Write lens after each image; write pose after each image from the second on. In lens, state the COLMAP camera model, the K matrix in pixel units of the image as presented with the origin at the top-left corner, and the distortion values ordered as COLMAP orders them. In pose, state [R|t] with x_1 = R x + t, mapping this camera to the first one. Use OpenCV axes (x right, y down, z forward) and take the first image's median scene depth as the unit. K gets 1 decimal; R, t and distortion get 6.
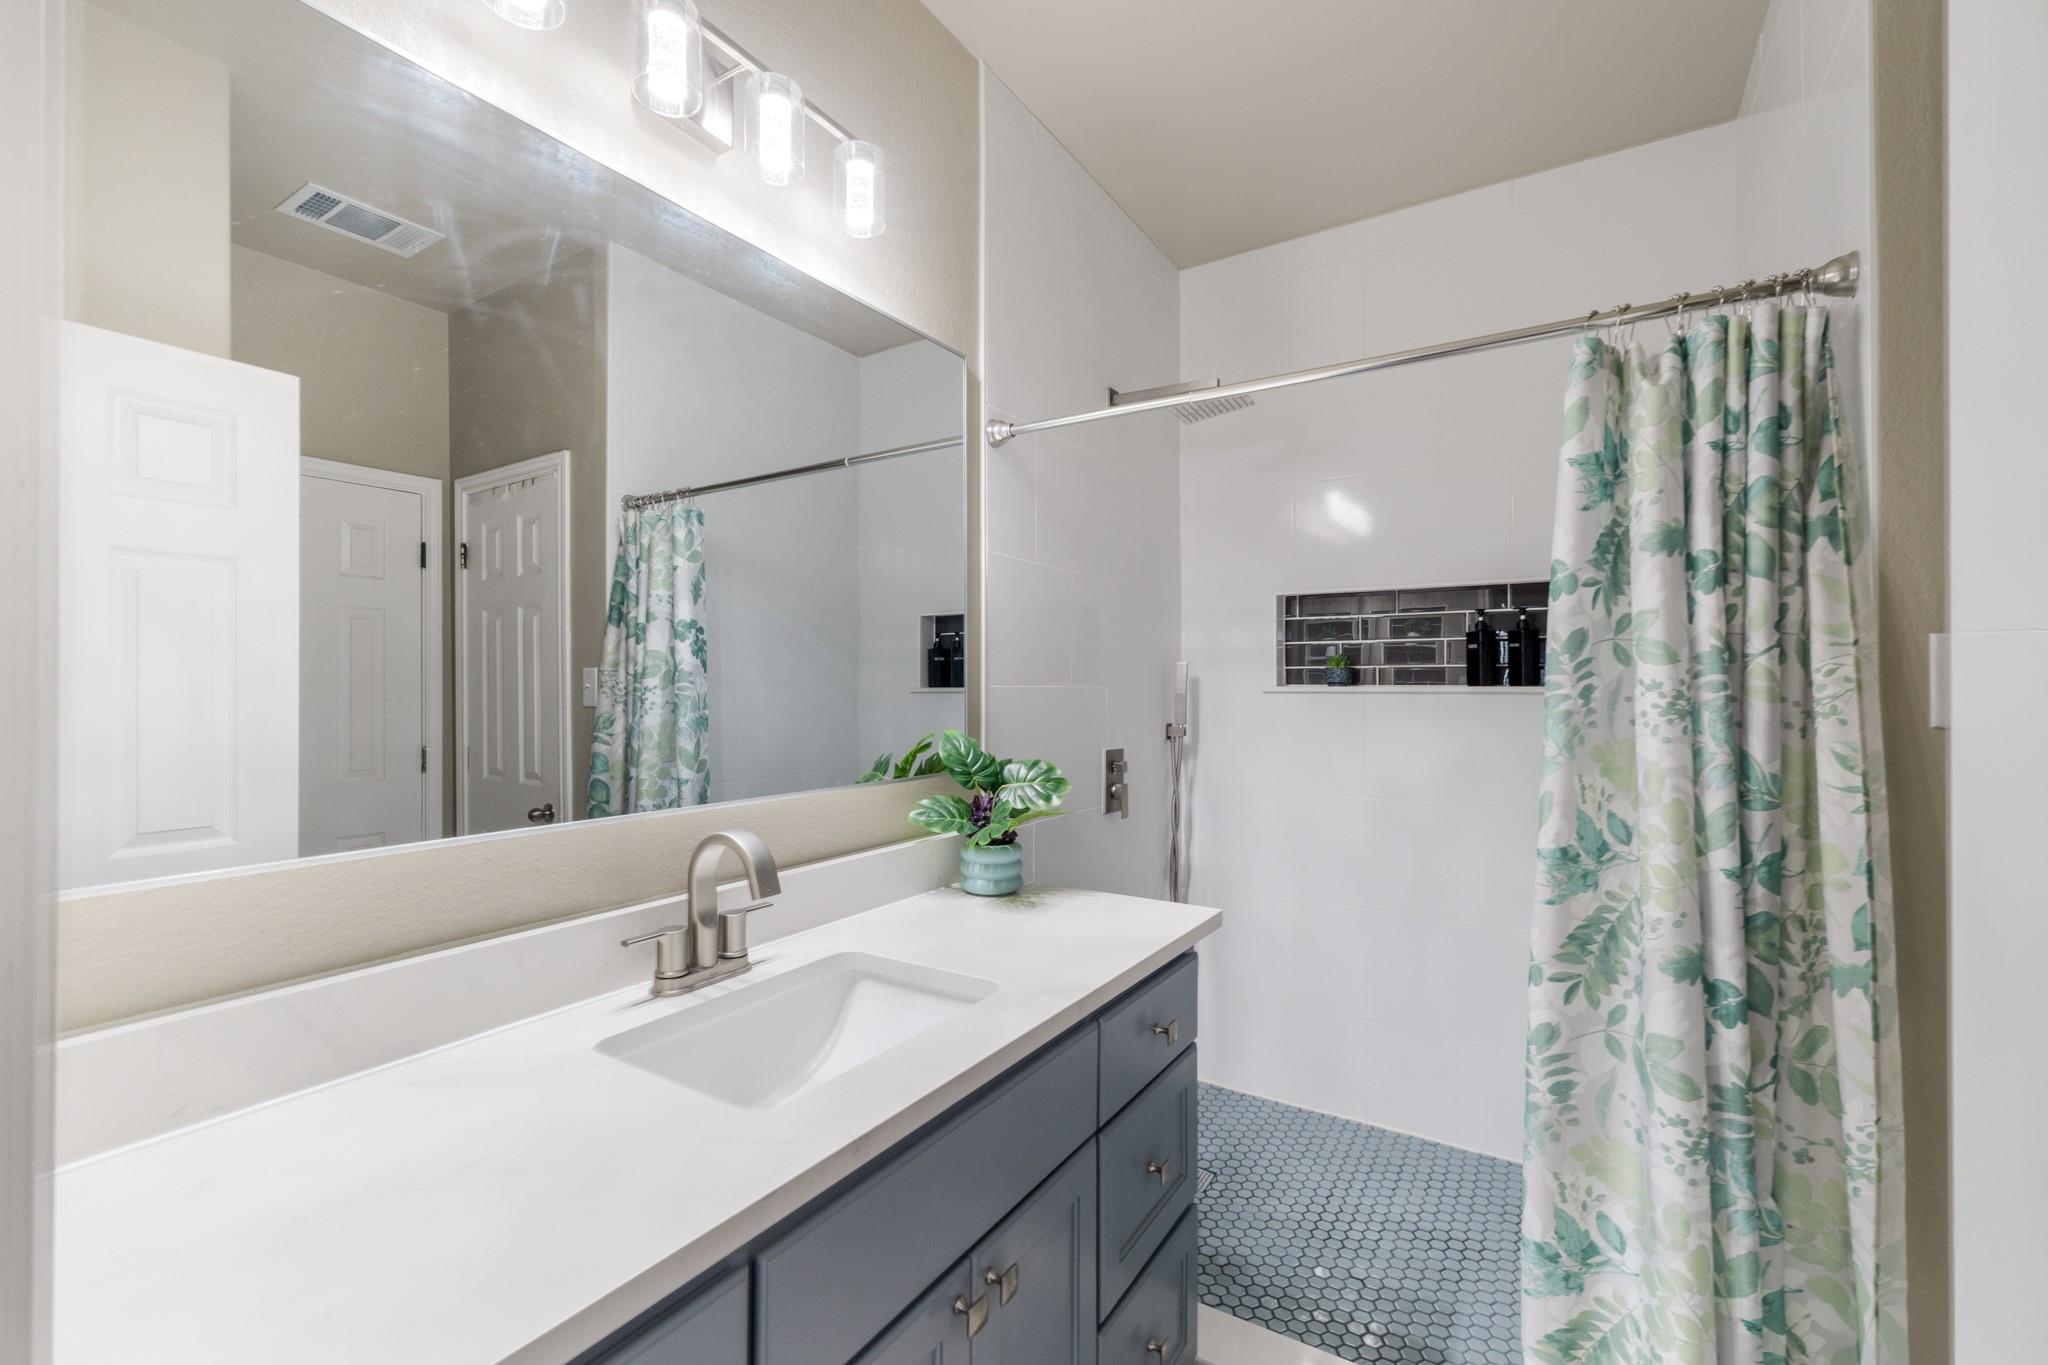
lens RADIAL K [[858.0, 0, 1024.5], [0, 858.0, 689.4], [0, 0, 1]] dist [0.002139, 0.000695]
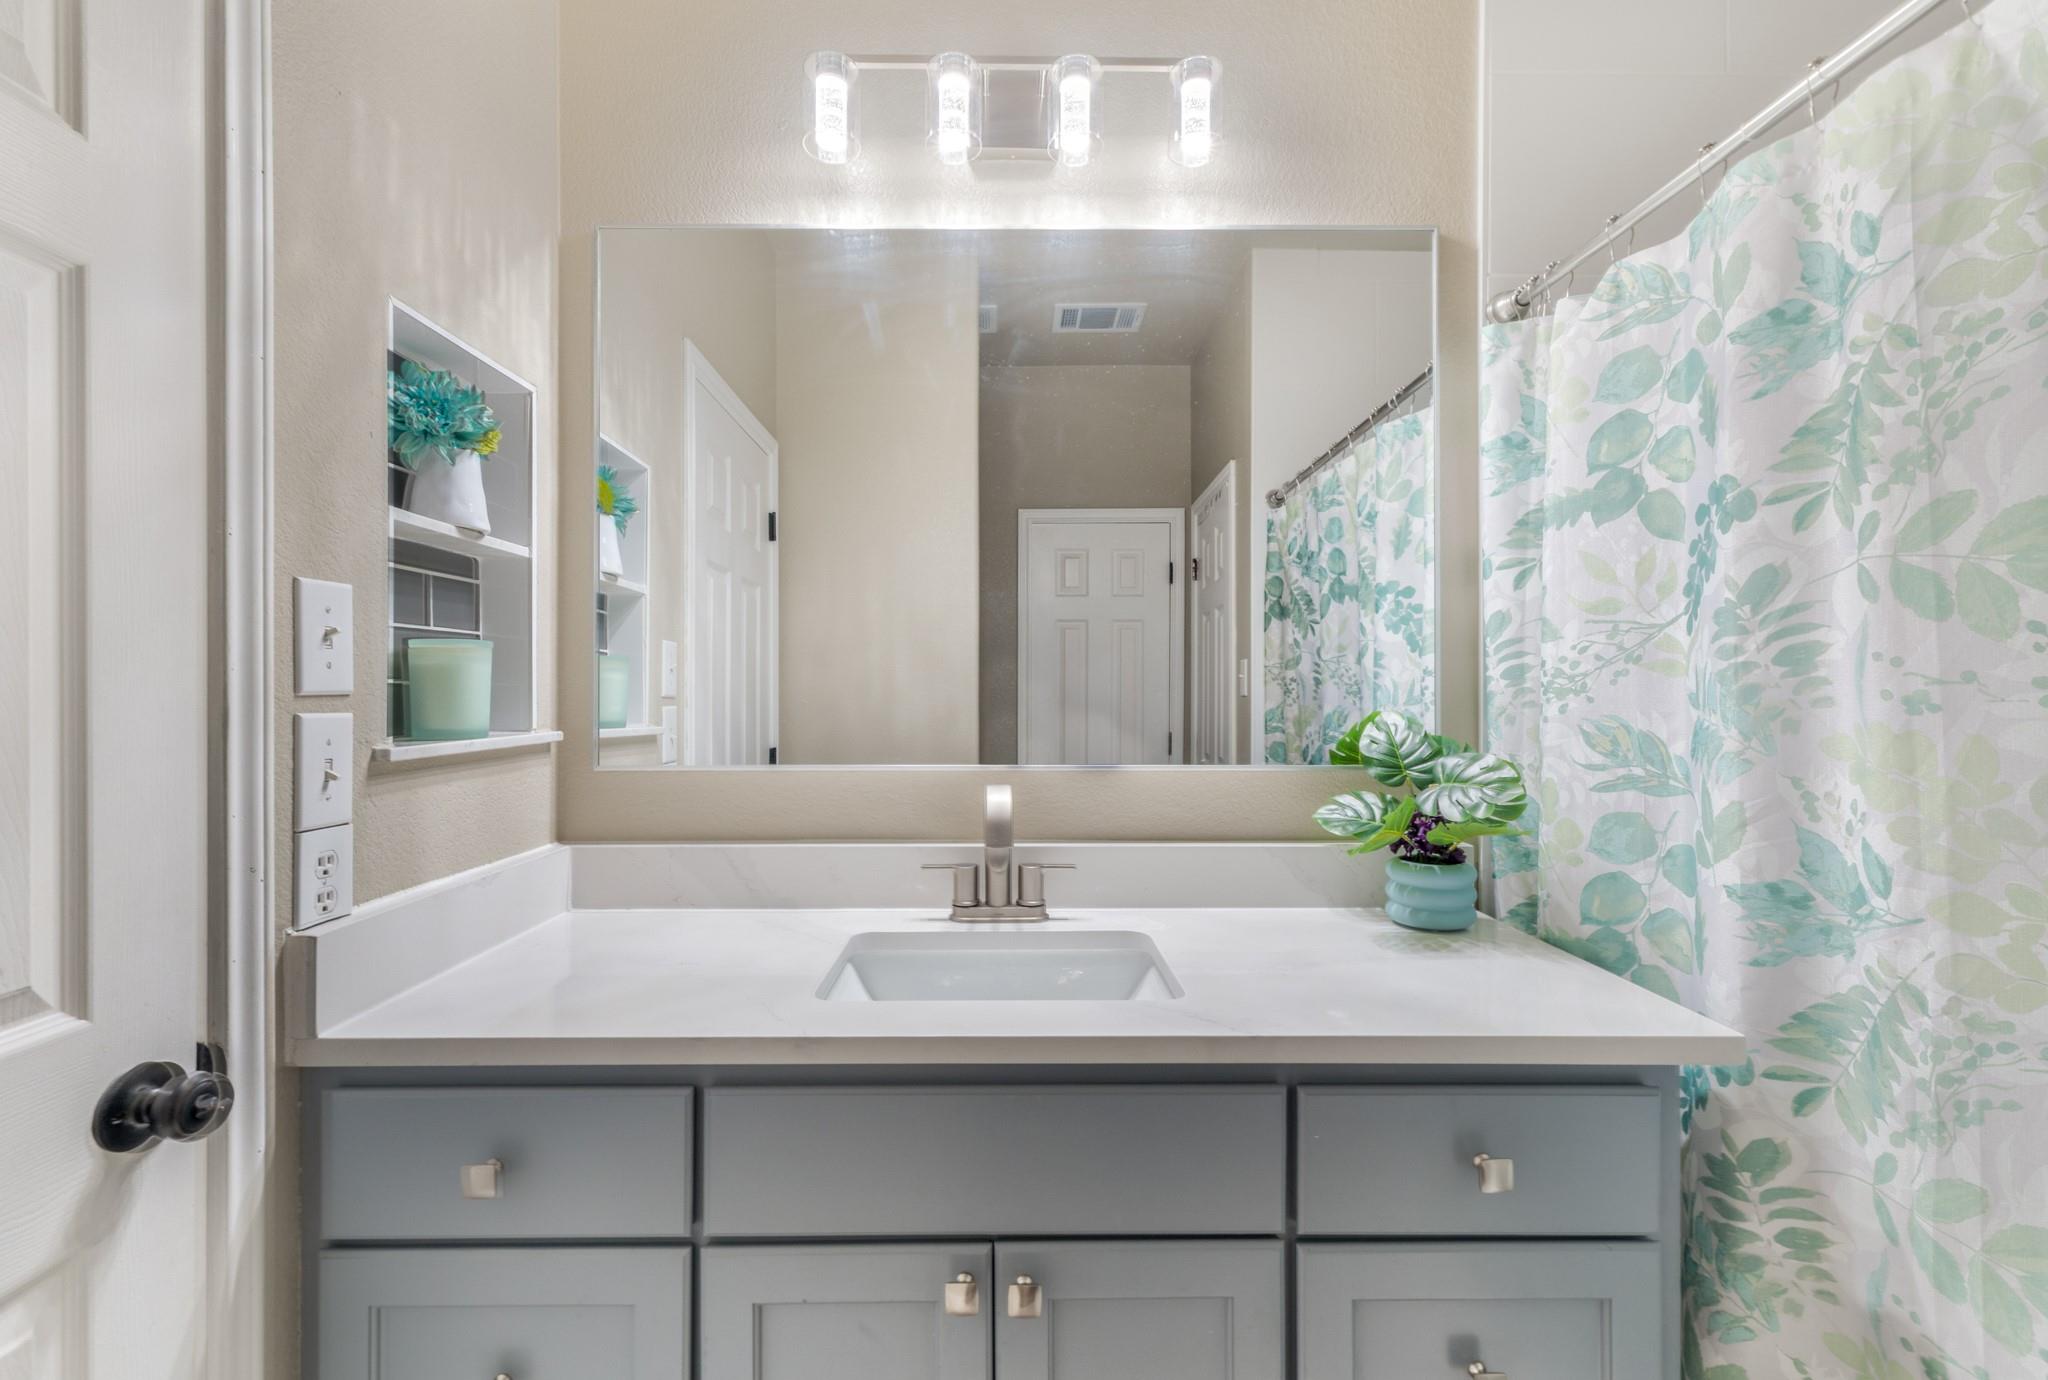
lens RADIAL K [[901.4, 0, 1027.0], [0, 901.4, 702.3], [0, 0, 1]] dist [0.003810, 0.000902]
pose [[0.542472, -0.000287, -0.840074, 0.439606], [0.004371, 0.999987, 0.002481, 0.035196], [0.840062, -0.005017, 0.542467, 0.269033]]
